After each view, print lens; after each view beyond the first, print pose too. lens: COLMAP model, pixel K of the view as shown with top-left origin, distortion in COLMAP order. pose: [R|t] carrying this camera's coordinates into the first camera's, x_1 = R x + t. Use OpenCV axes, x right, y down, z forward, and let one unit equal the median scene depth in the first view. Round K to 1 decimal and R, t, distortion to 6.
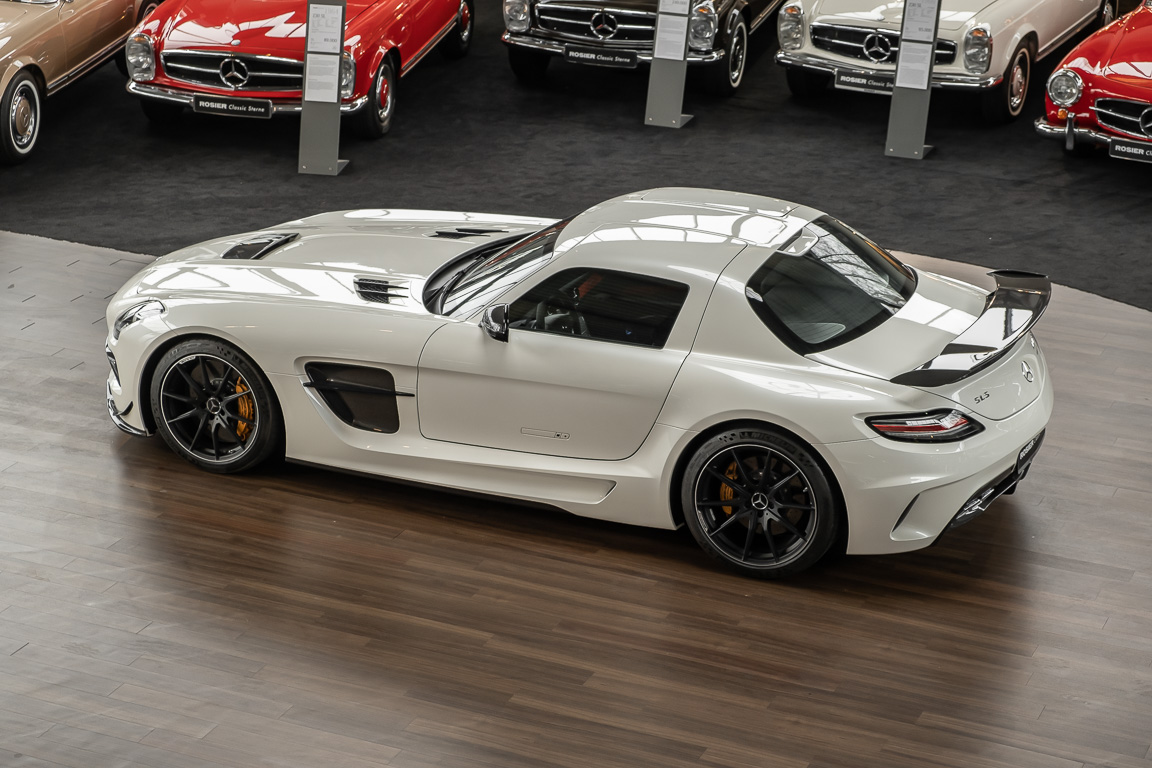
lens RADIAL K [[2485.3, 0, 576.0], [0, 2485.3, 384.0], [0, 0, 1]] dist [0.065078, 0.124233]
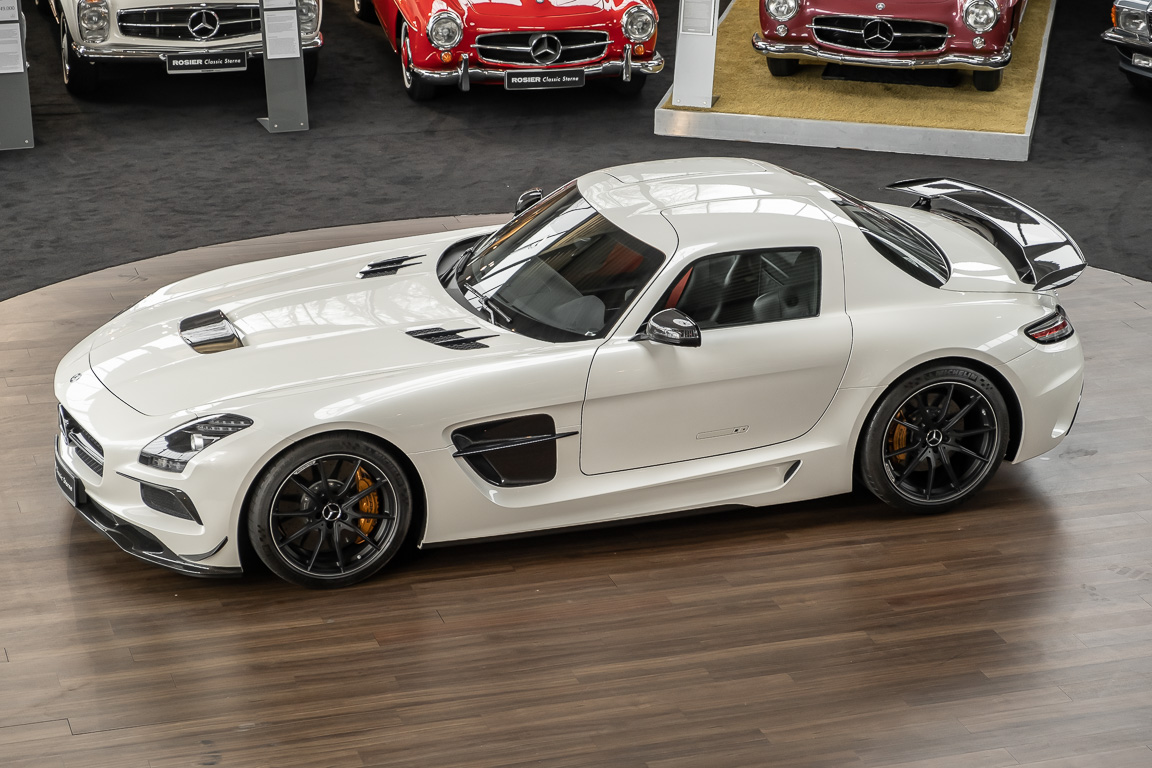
lens RADIAL K [[2597.8, 0, 576.0], [0, 2597.8, 384.0], [0, 0, 1]] dist [0.042107, 0.370324]
pose [[0.744999, -0.242525, 0.621416, -0.642668], [0.232682, 0.967537, 0.098651, -0.105173], [-0.625168, 0.071098, 0.777245, 0.247436]]
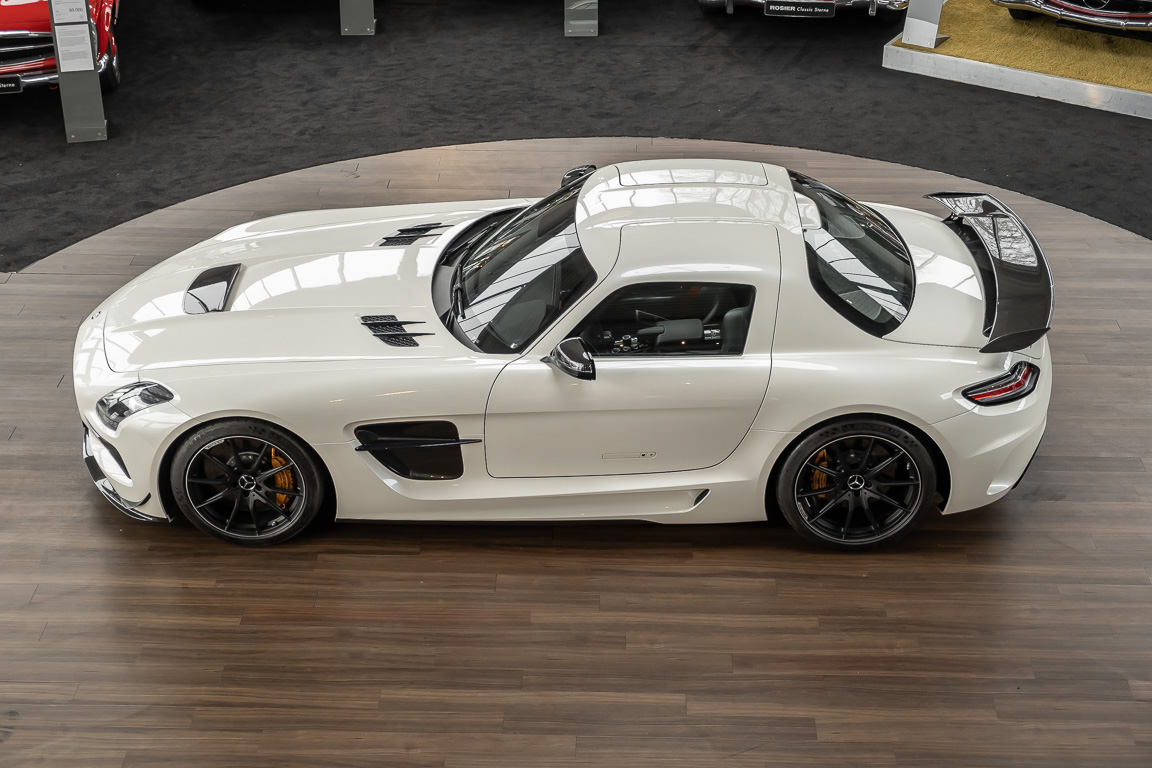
lens RADIAL K [[1695.4, 0, 576.0], [0, 1695.4, 384.0], [0, 0, 1]] dist [0.026226, 0.109313]
pose [[0.926217, -0.211935, 0.311779, -0.226987], [0.153460, 0.967355, 0.201677, -0.141161], [-0.344343, -0.138952, 0.928504, 0.367902]]
